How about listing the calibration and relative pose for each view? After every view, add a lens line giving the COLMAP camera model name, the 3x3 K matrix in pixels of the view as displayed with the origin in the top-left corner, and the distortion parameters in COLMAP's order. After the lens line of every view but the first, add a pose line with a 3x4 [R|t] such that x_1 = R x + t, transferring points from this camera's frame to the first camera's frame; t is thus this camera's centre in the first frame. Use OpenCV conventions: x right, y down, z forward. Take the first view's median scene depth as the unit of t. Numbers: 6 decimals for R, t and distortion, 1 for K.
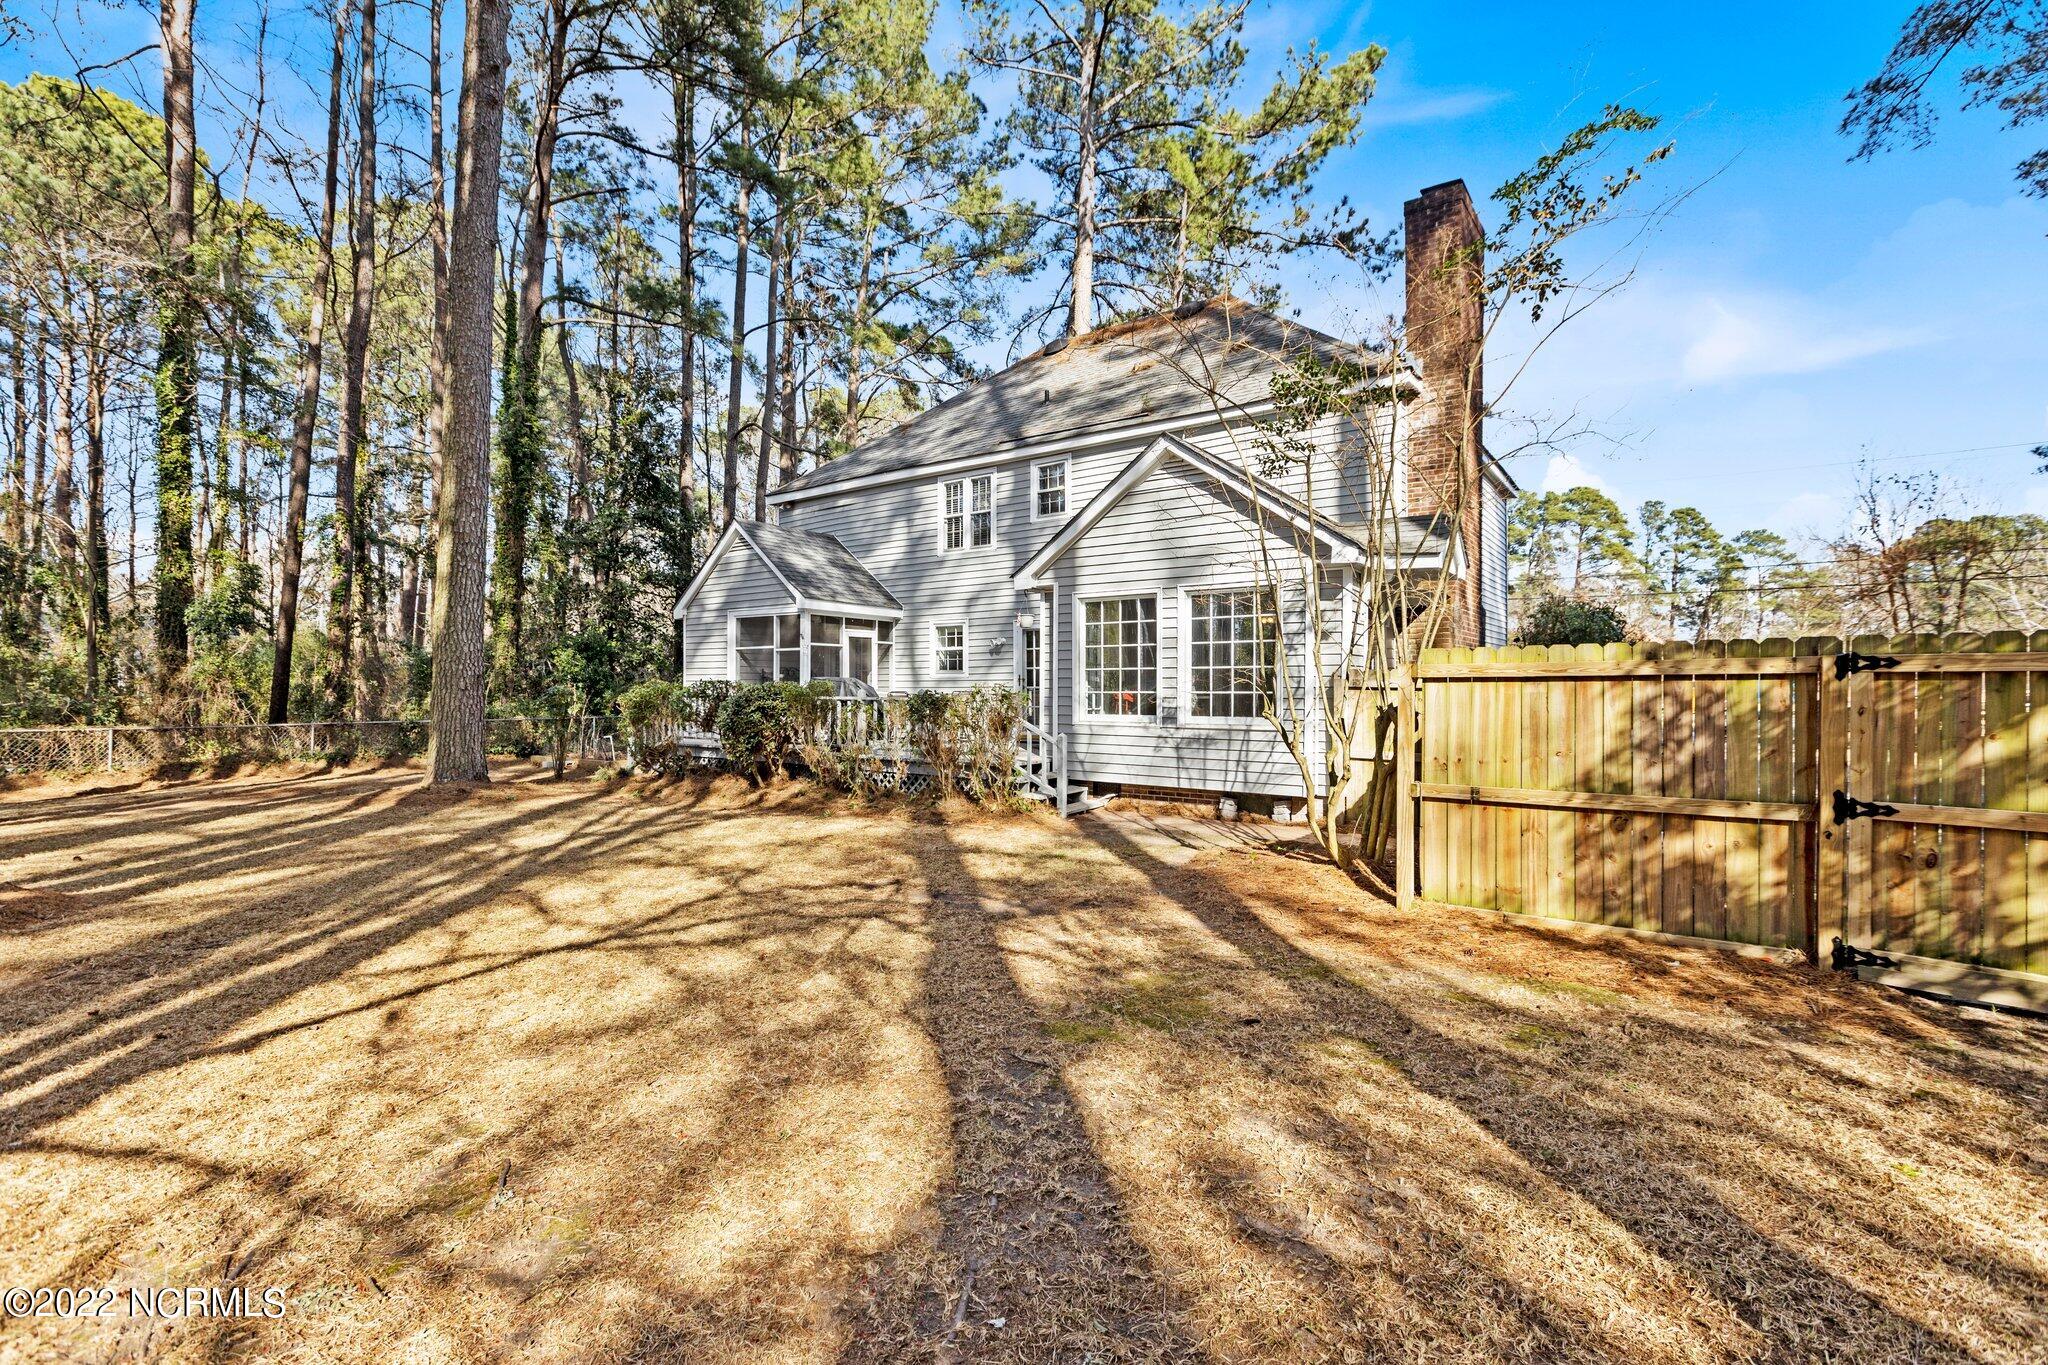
lens RADIAL K [[912.5, 0, 1024.0], [0, 912.5, 682.5], [0, 0, 1]] dist [0.000477, -0.000161]
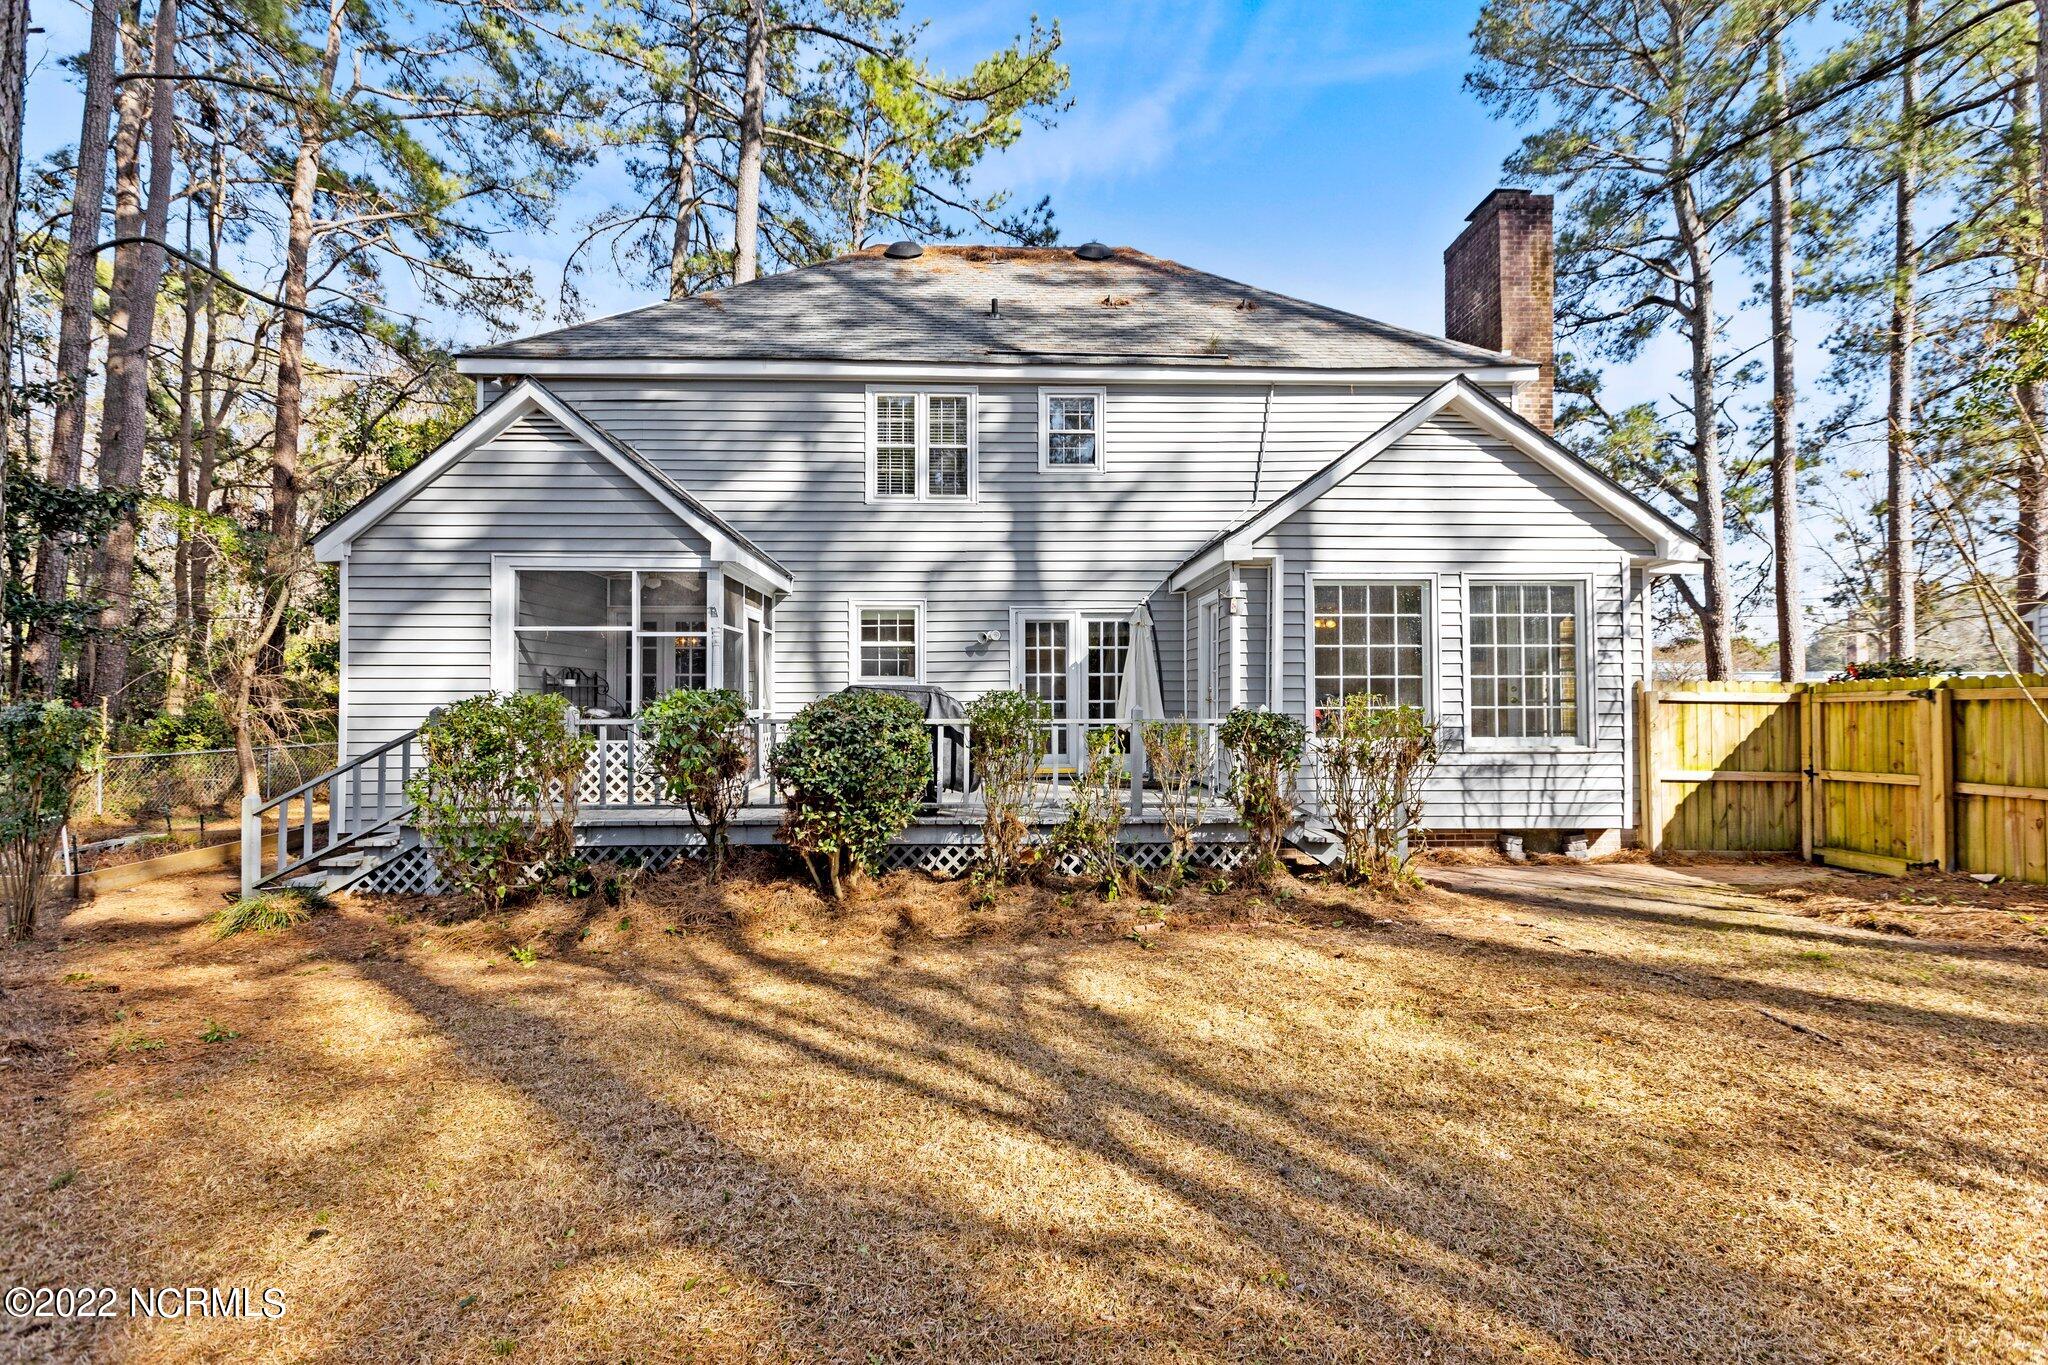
lens RADIAL K [[912.5, 0, 1024.0], [0, 912.5, 682.5], [0, 0, 1]] dist [0.000477, -0.000161]
pose [[0.785242, 0.011810, 0.619076, -0.453638], [-0.002518, 0.999871, -0.015880, 0.001935], [-0.619184, 0.010911, 0.785170, 0.453378]]
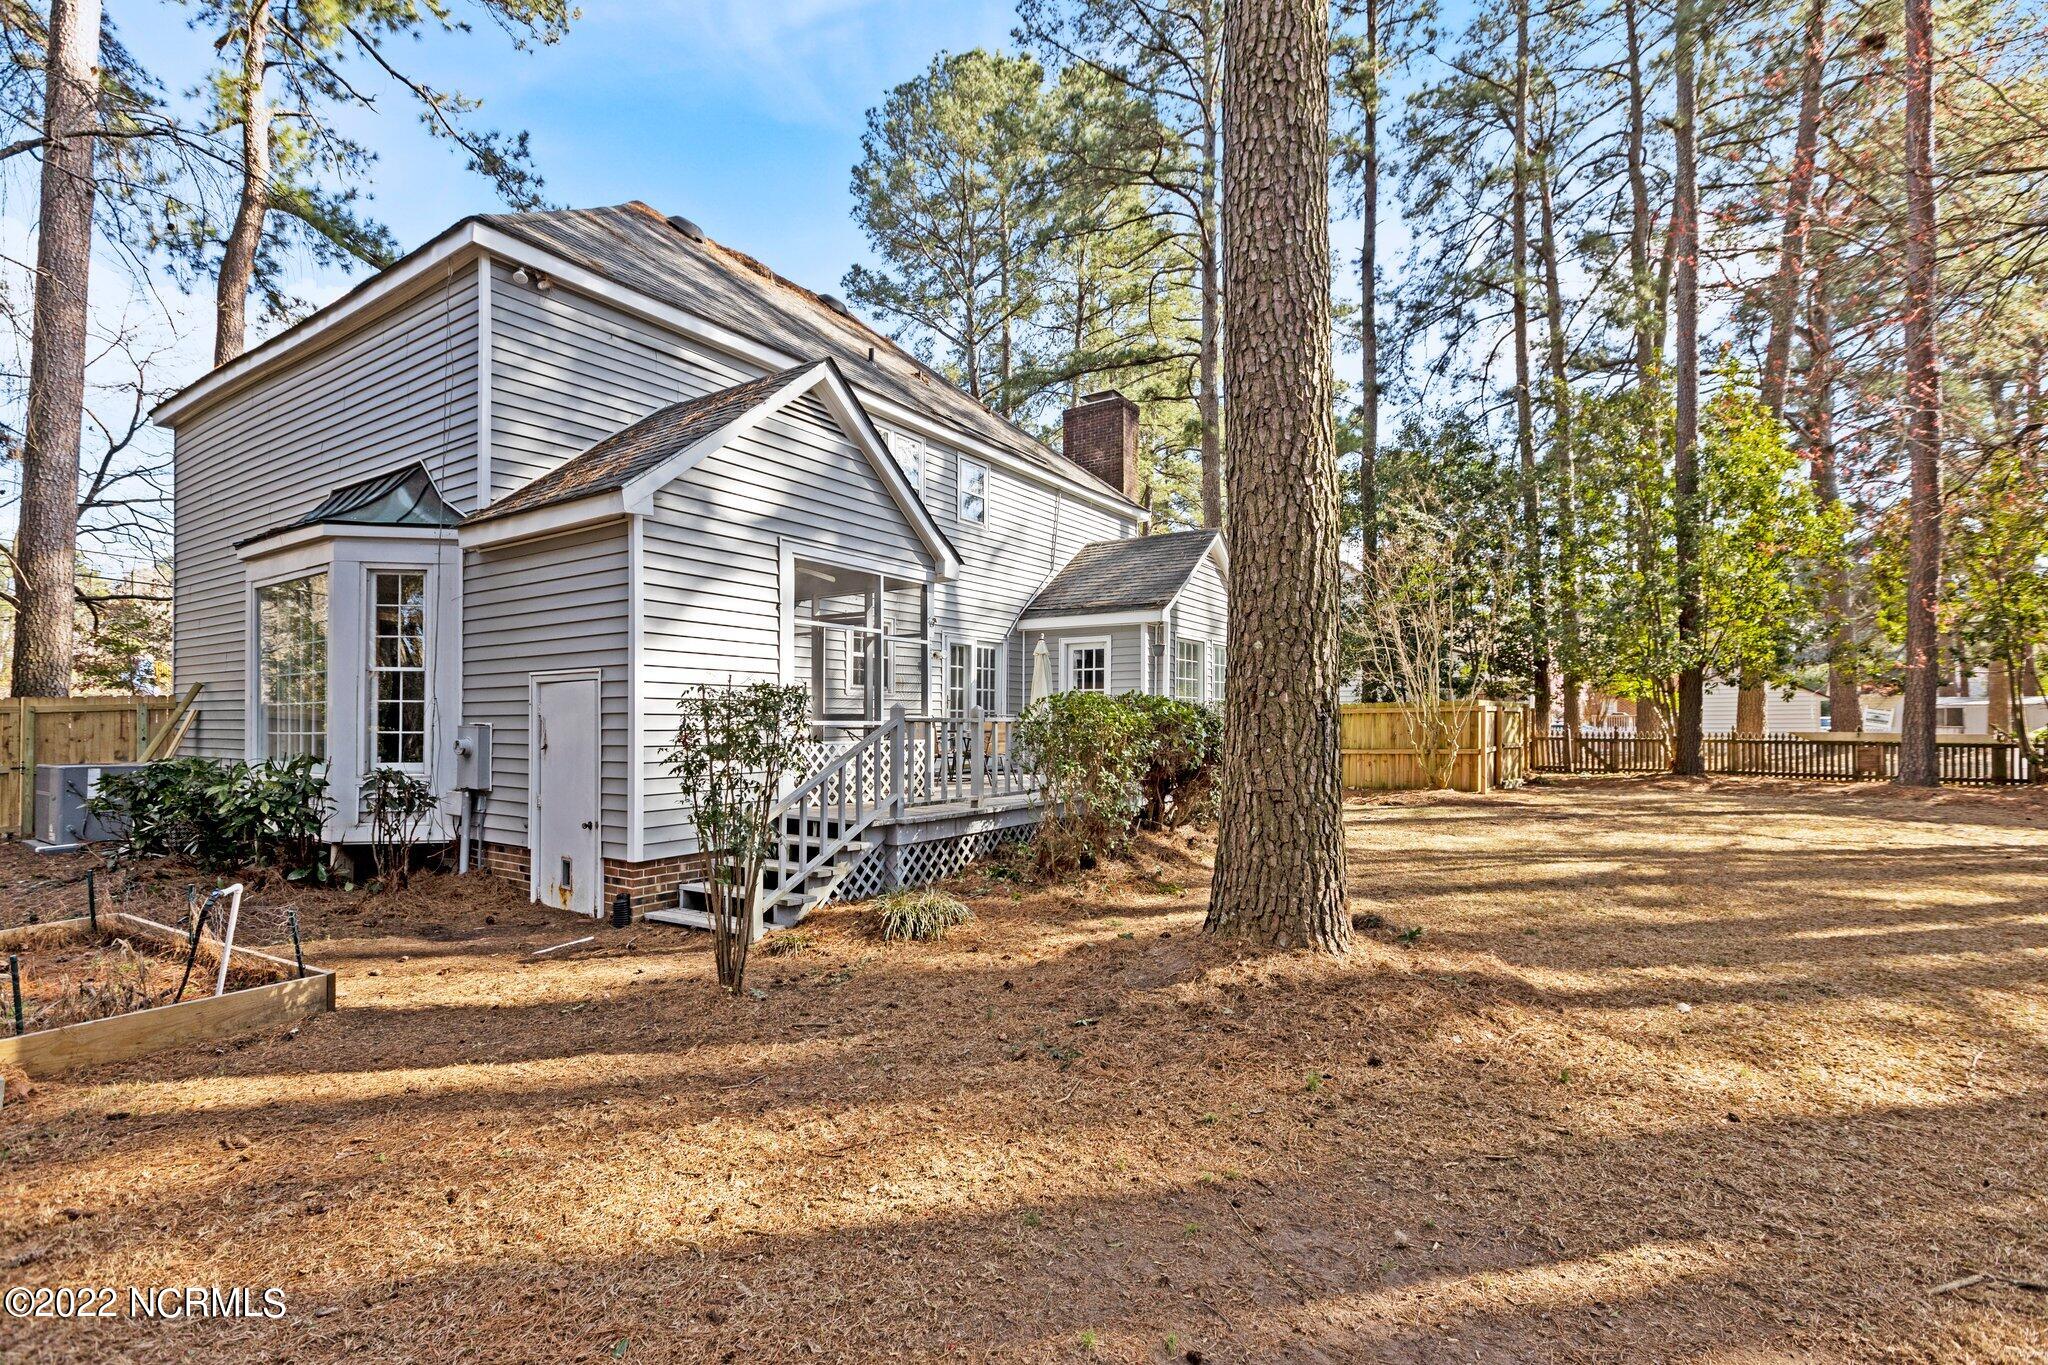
lens RADIAL K [[927.5, 0, 1024.9], [0, 927.5, 725.9], [0, 0, 1]] dist [0.002379, 0.000329]
pose [[-0.052634, -0.000226, 0.998614, -0.897533], [-0.005572, 0.999984, -0.000068, 0.019855], [-0.998598, -0.005567, -0.052634, 1.000629]]
